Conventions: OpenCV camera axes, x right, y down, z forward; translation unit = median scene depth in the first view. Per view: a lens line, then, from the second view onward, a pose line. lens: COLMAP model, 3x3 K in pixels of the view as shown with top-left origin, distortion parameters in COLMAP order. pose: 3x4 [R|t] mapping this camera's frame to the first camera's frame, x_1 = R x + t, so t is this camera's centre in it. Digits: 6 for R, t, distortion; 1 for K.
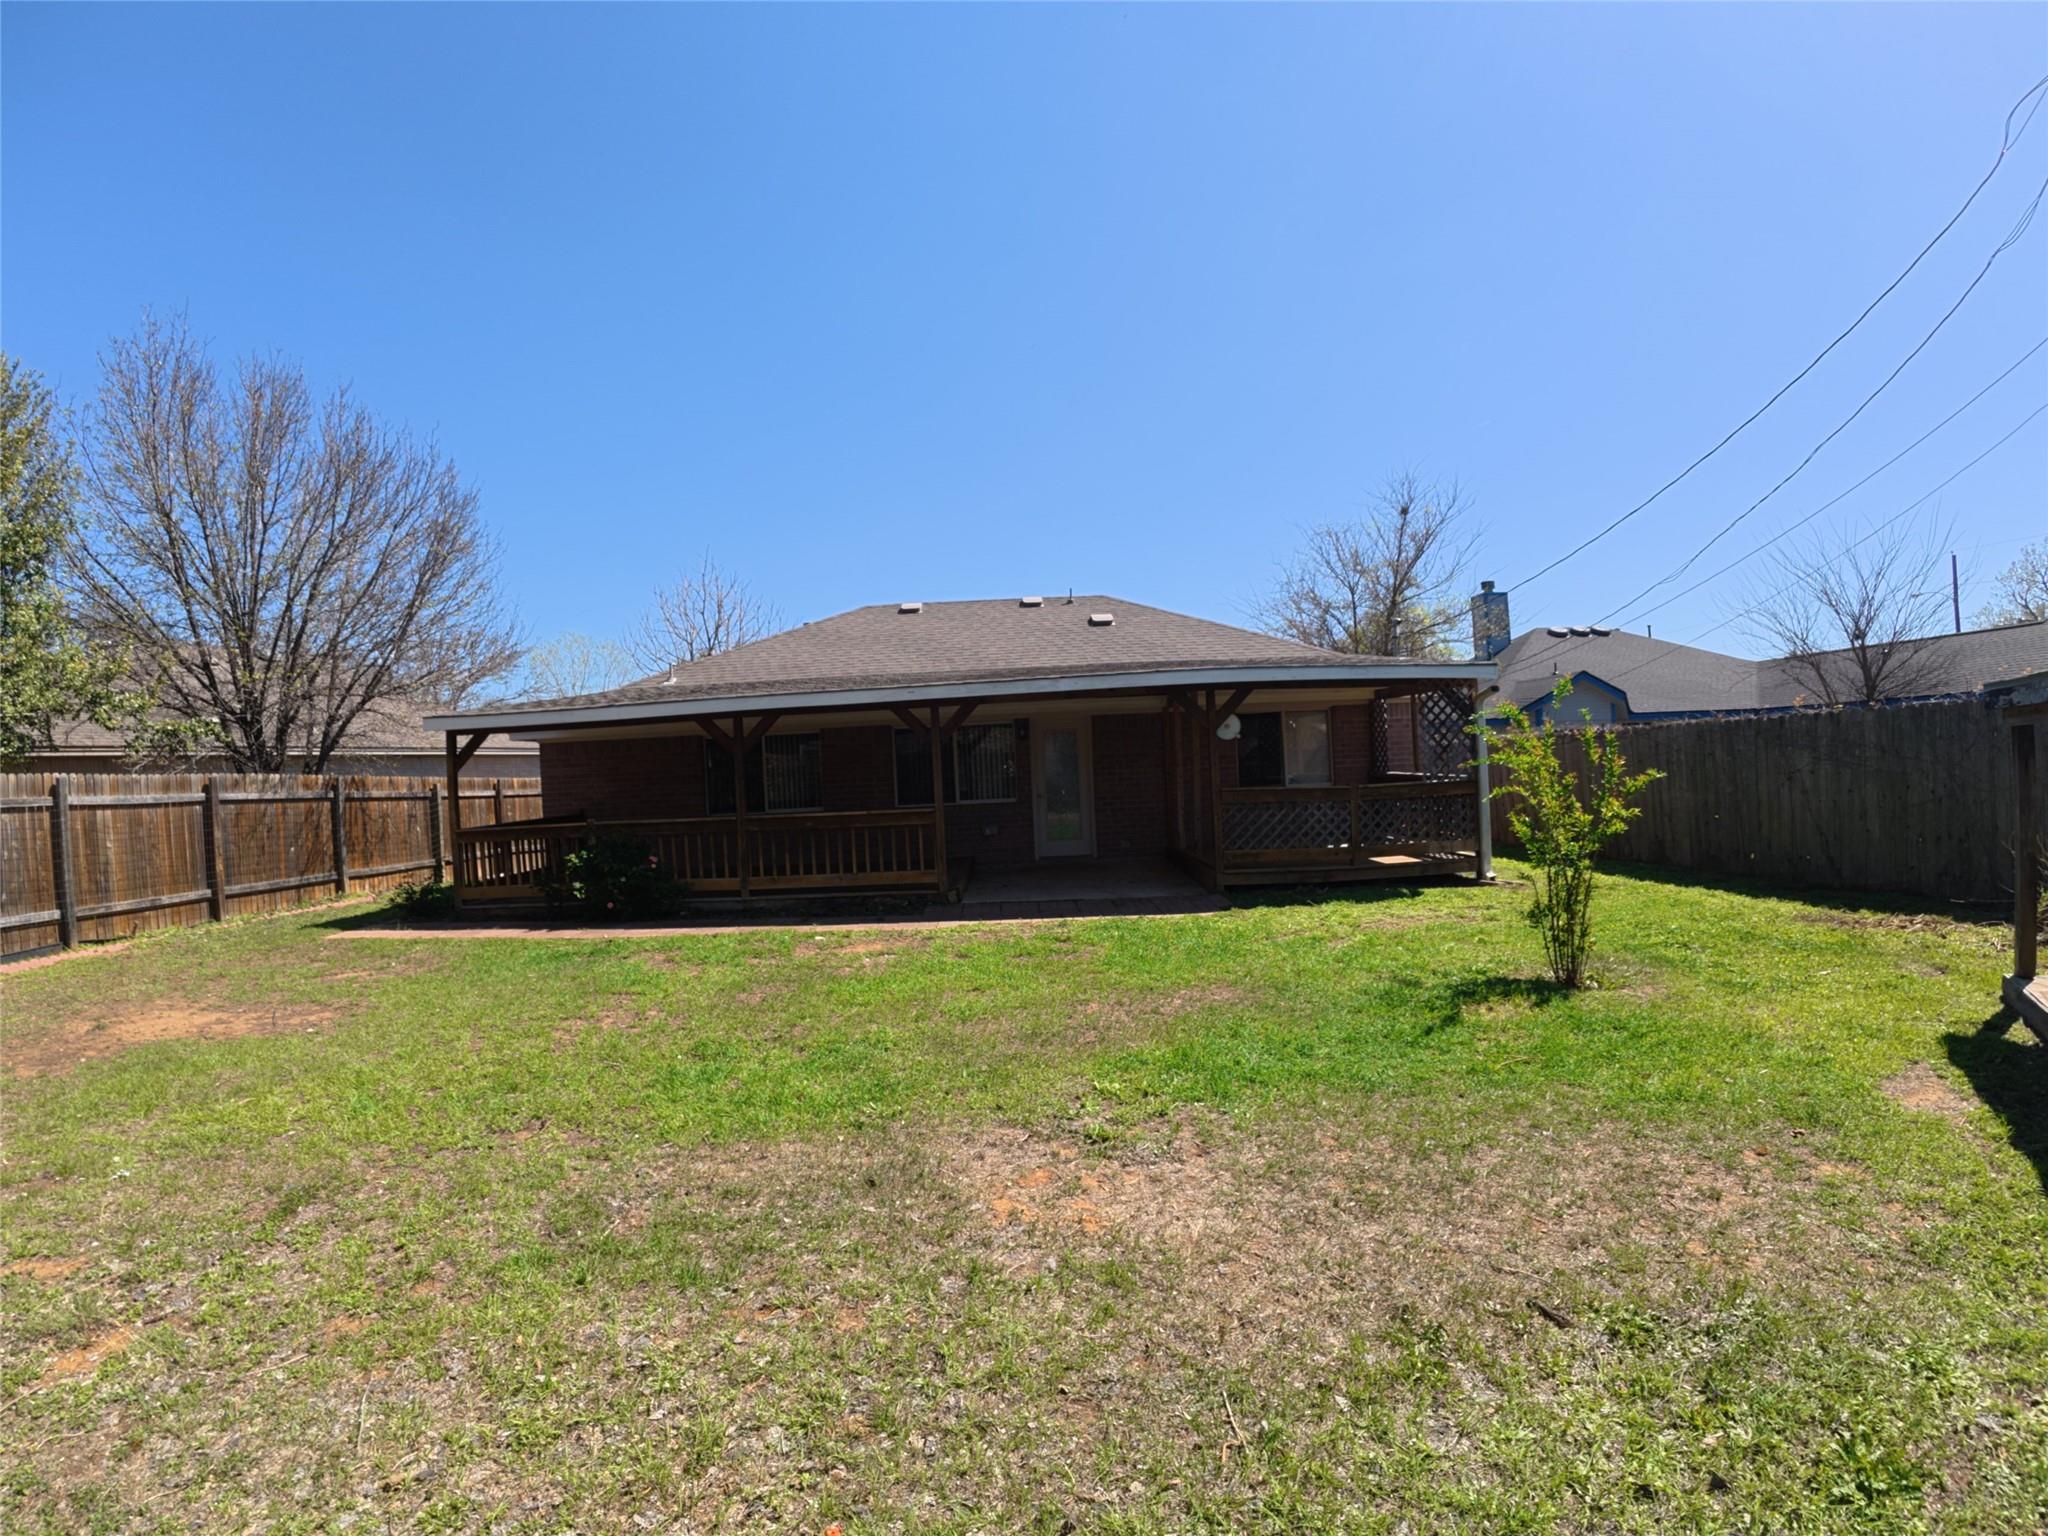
lens RADIAL K [[861.8, 0, 1046.9], [0, 861.8, 774.5], [0, 0, 1]] dist [-0.109535, 0.010232]
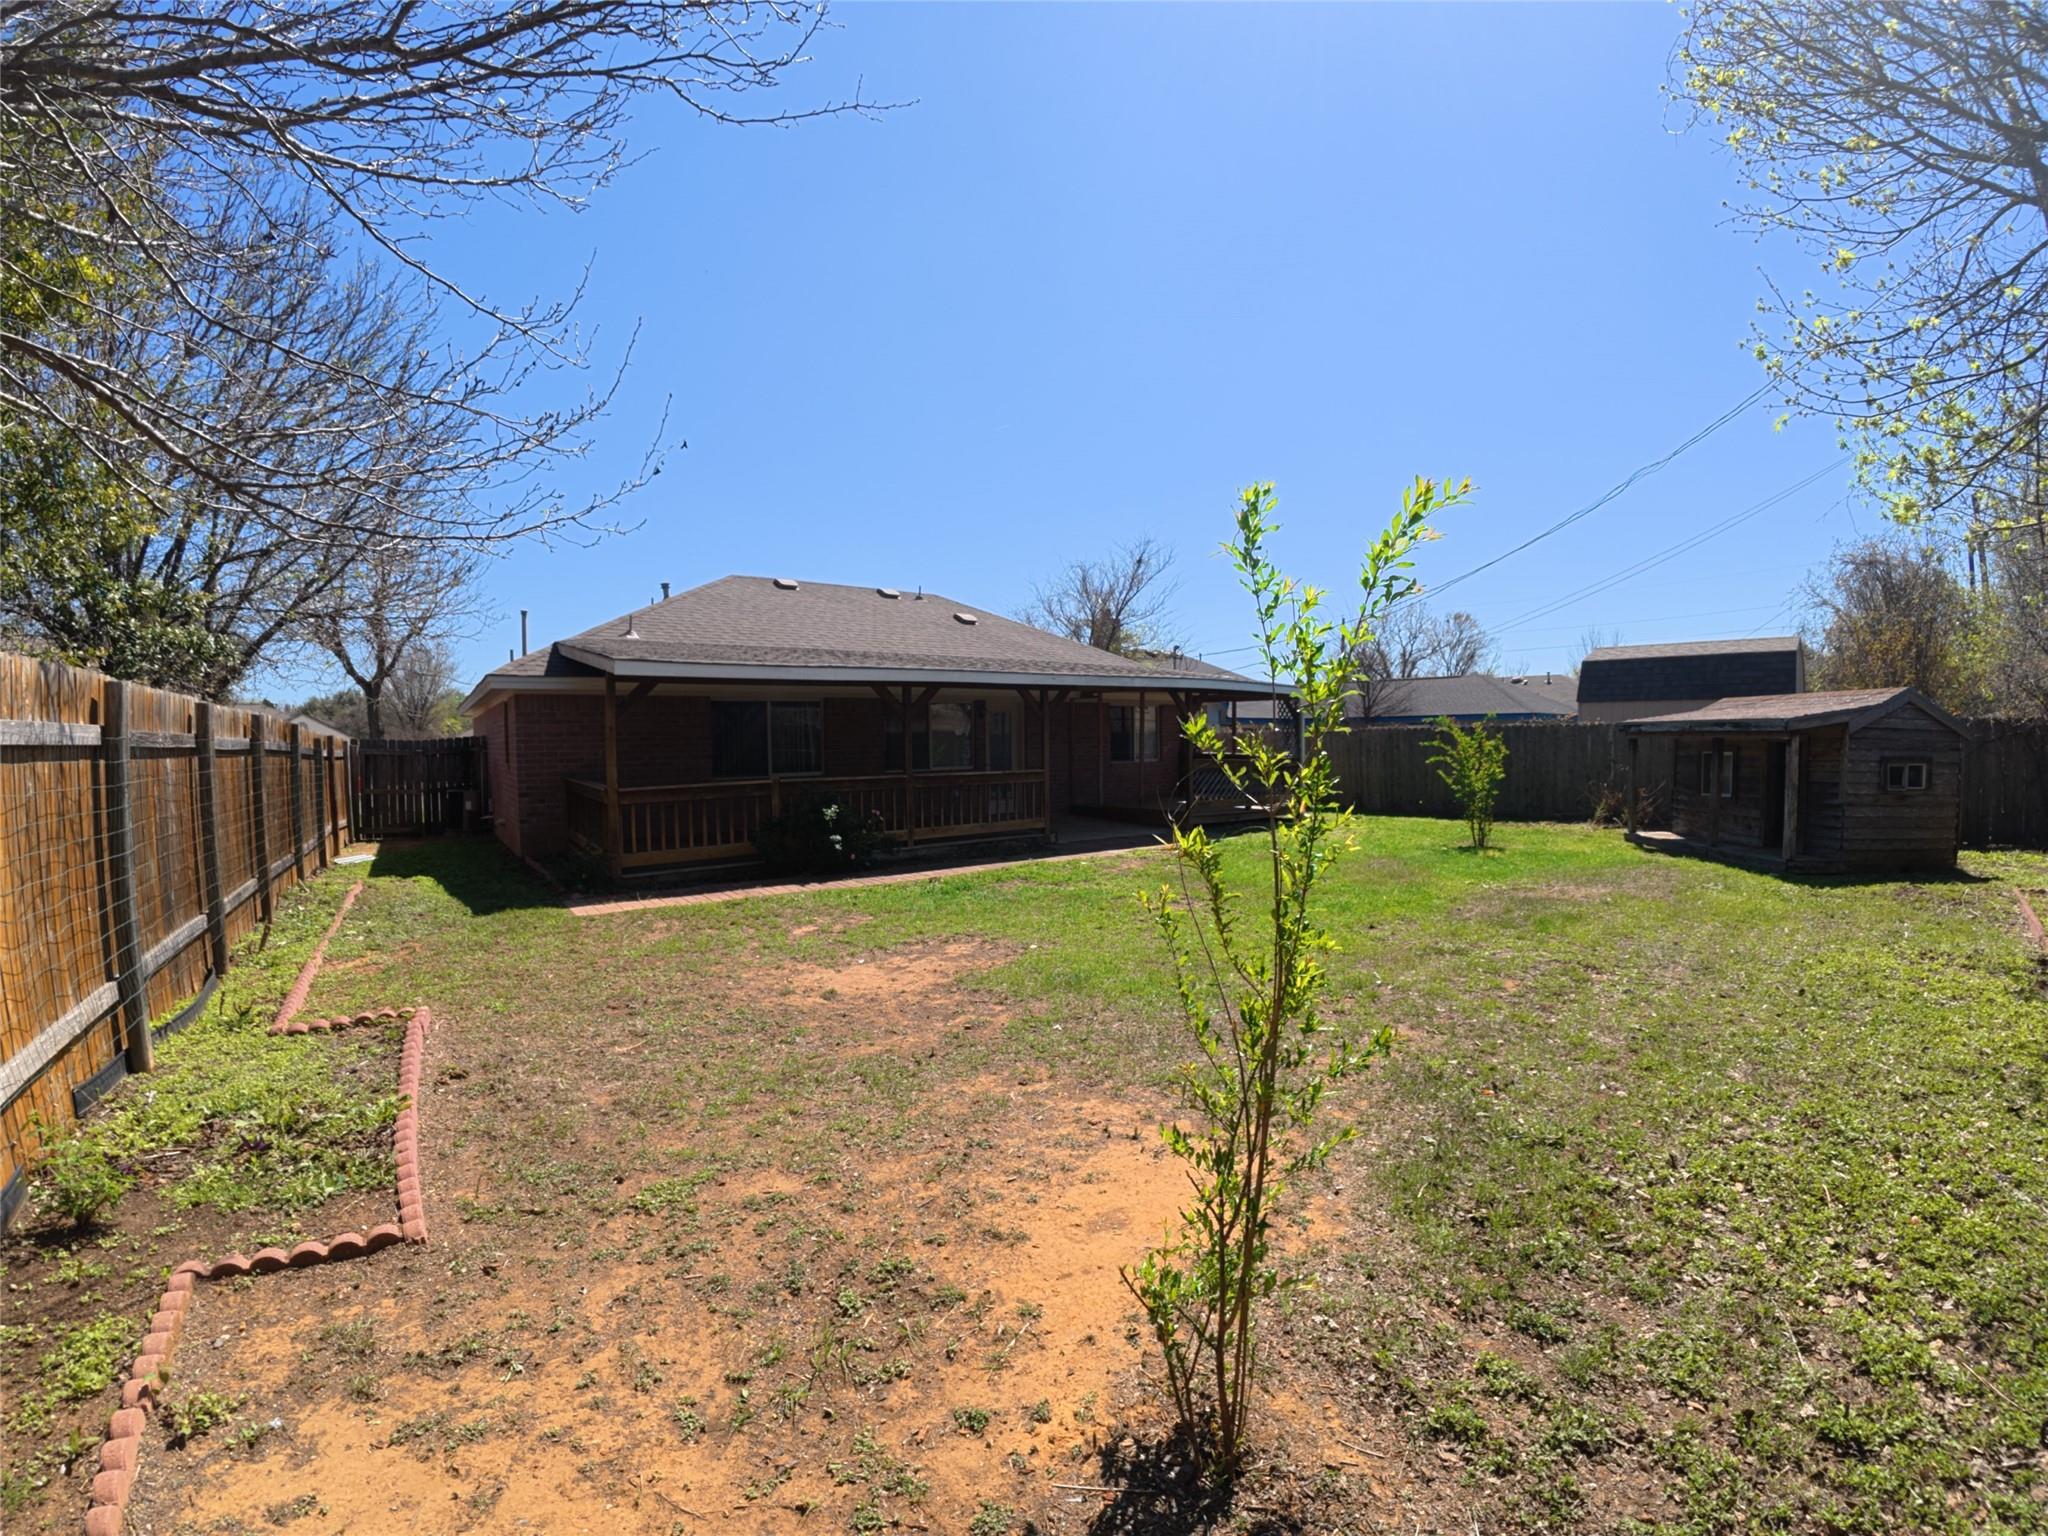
lens RADIAL K [[861.8, 0, 1046.9], [0, 861.8, 774.5], [0, 0, 1]] dist [-0.109535, 0.010232]
pose [[0.782766, 0.006429, 0.622283, -0.917976], [-0.014366, 0.999867, 0.007742, 0.037695], [-0.622151, -0.015000, 0.782754, -0.000171]]
